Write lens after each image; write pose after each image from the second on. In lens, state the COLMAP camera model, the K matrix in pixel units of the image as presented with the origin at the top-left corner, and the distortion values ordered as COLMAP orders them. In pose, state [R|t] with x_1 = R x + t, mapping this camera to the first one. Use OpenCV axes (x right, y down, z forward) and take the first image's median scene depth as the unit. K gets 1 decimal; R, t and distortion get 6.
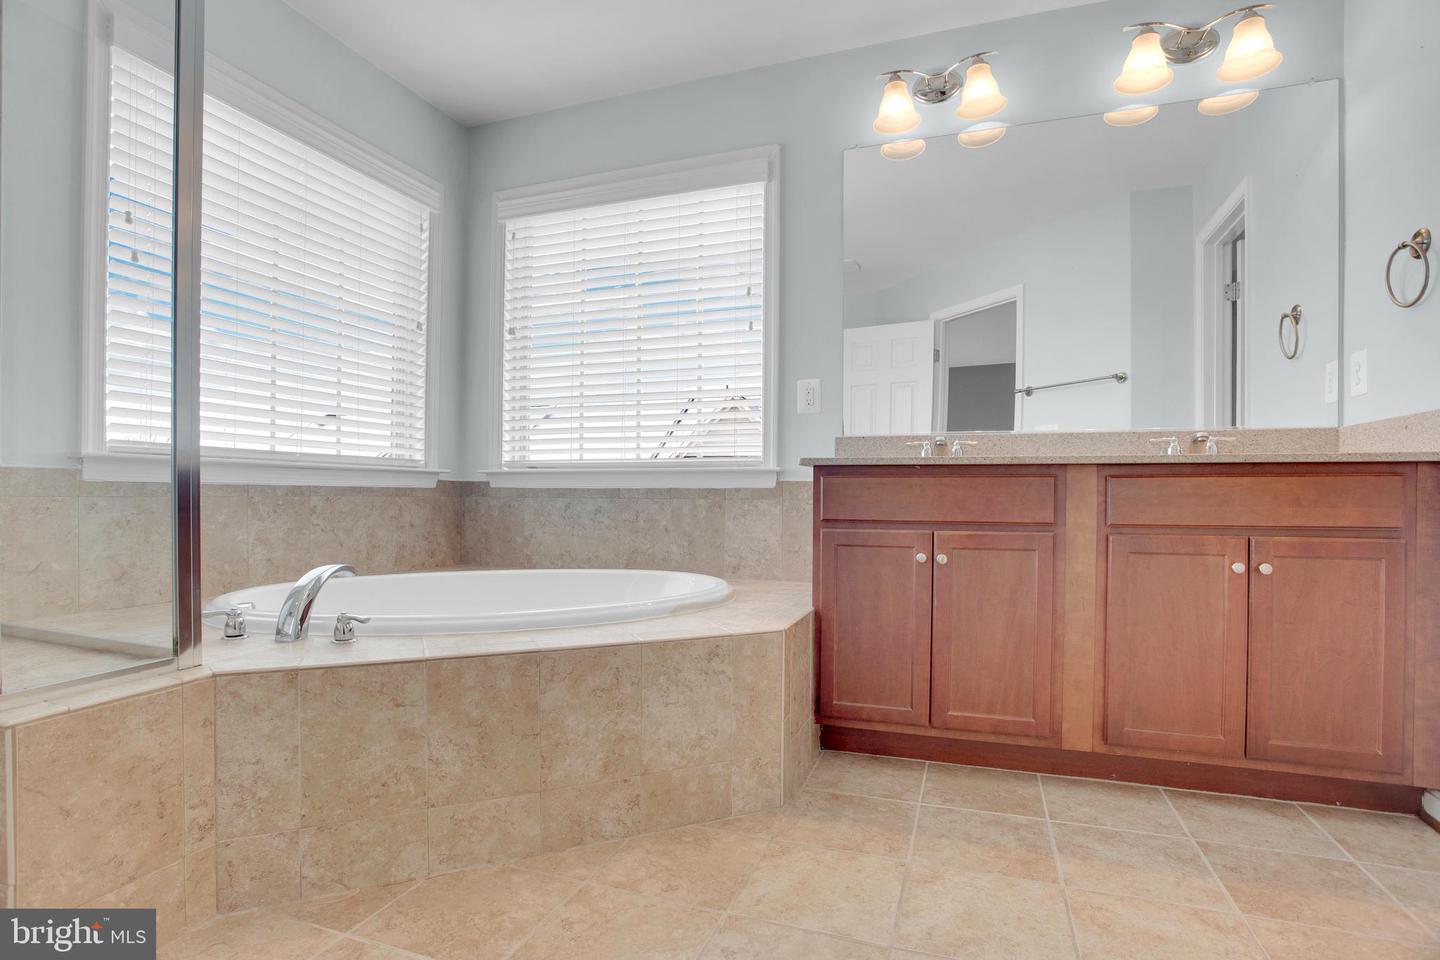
lens RADIAL K [[708.2, 0, 724.7], [0, 708.2, 498.1], [0, 0, 1]] dist [-0.067900, 0.029146]
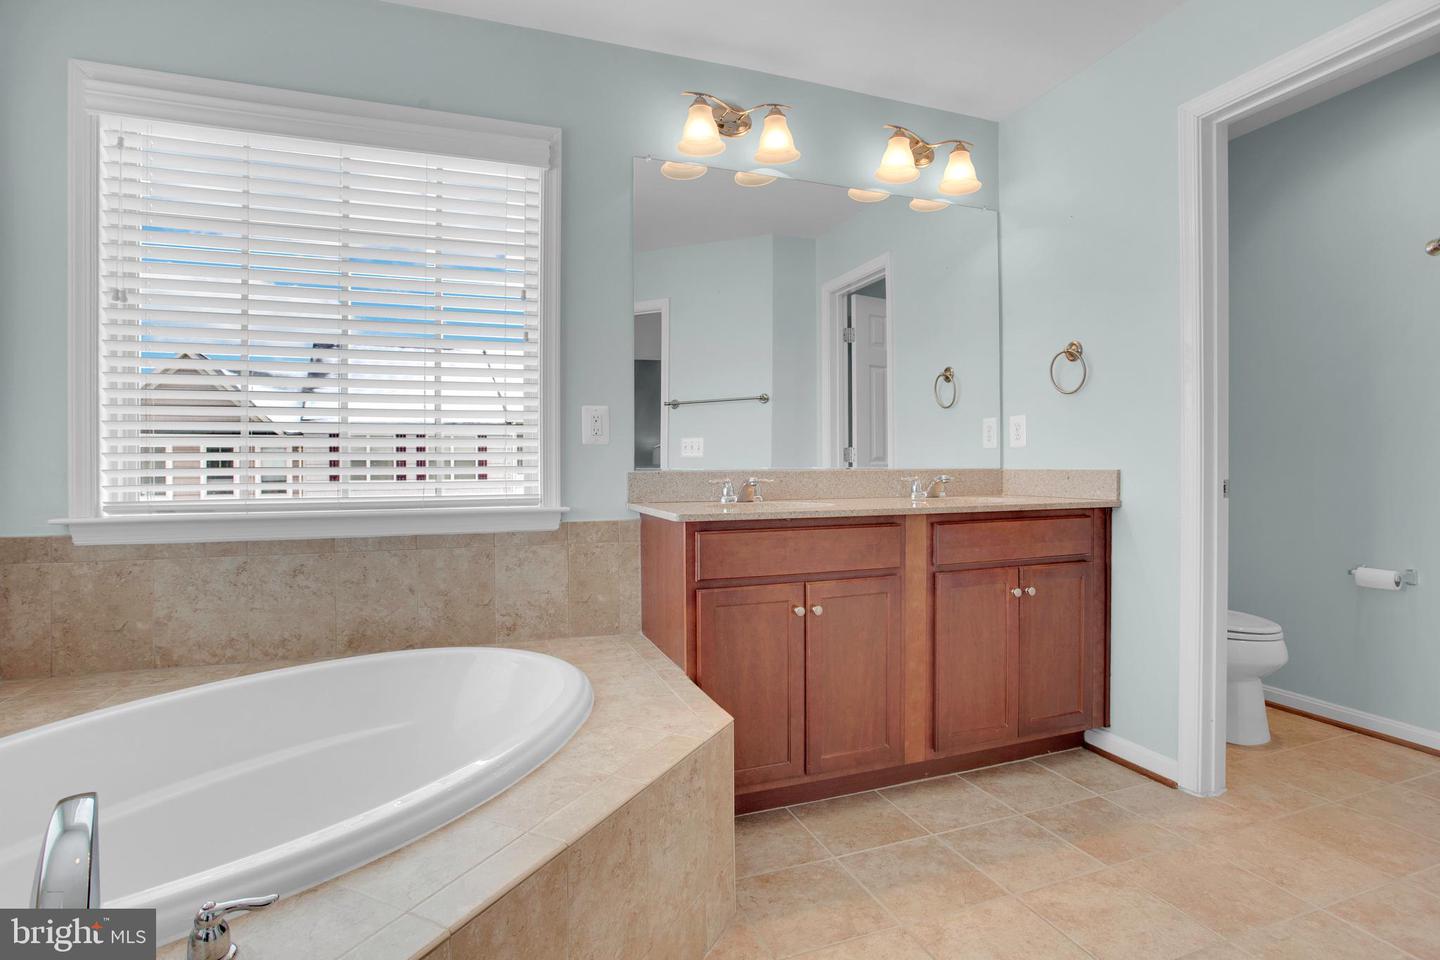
lens RADIAL K [[719.2, 0, 724.1], [0, 719.2, 475.4], [0, 0, 1]] dist [-0.068280, 0.031286]
pose [[0.770872, -0.016665, 0.636772, -0.411244], [0.013580, 0.999860, 0.009727, -0.109623], [-0.636845, 0.001149, 0.770991, 0.257353]]
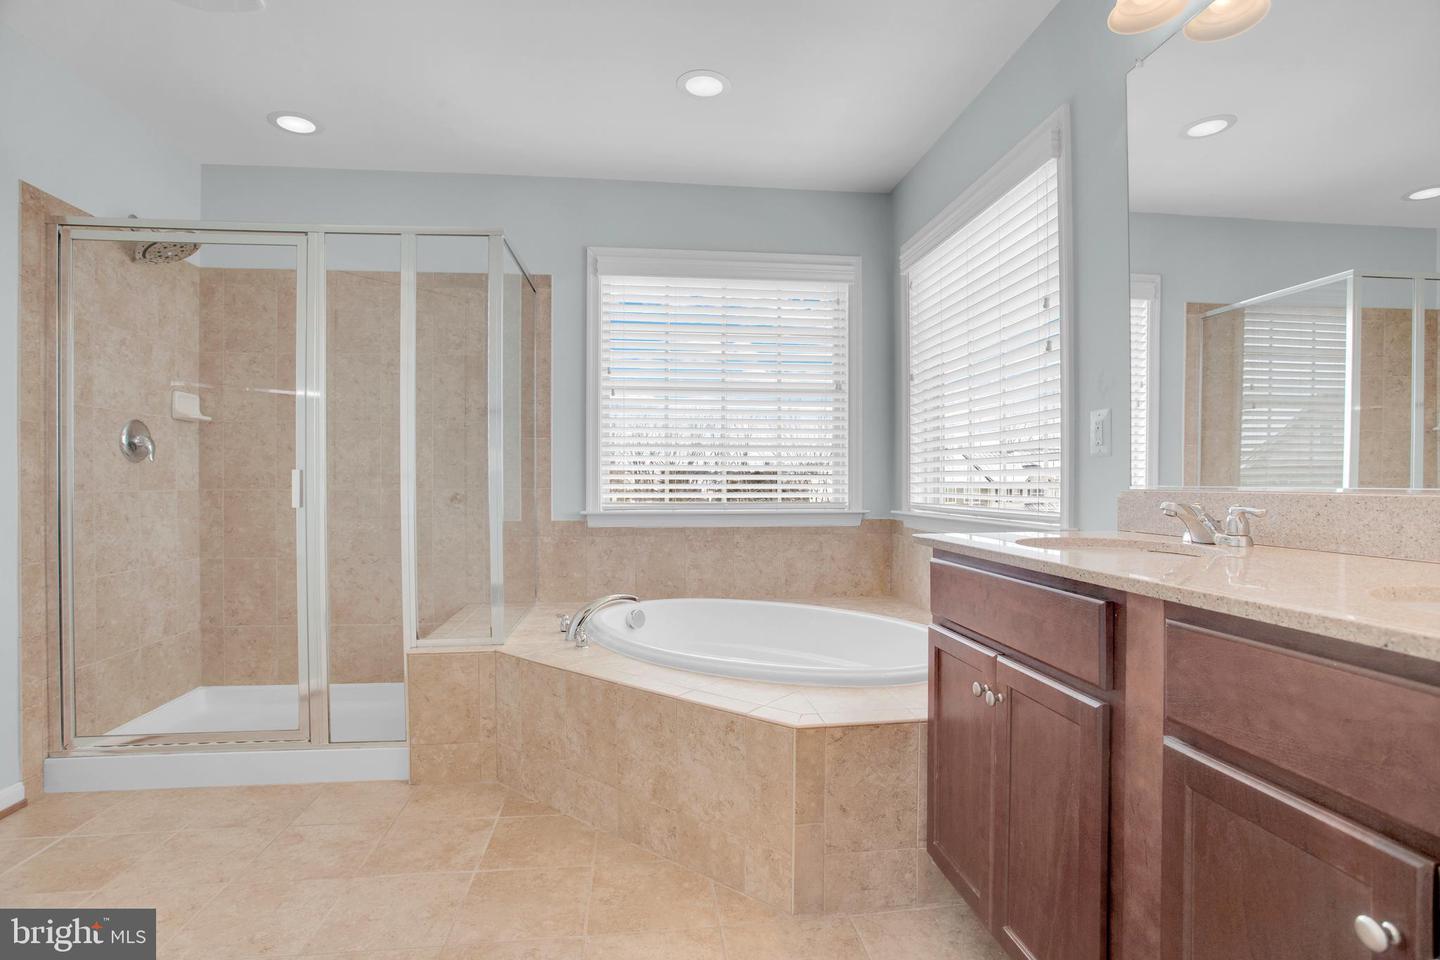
lens RADIAL K [[719.2, 0, 724.1], [0, 719.2, 475.4], [0, 0, 1]] dist [-0.068280, 0.031286]
pose [[0.446241, -0.013904, -0.894805, 0.738536], [-0.000920, 0.999872, -0.015996, -0.109207], [0.894912, 0.007961, 0.446171, 0.408355]]
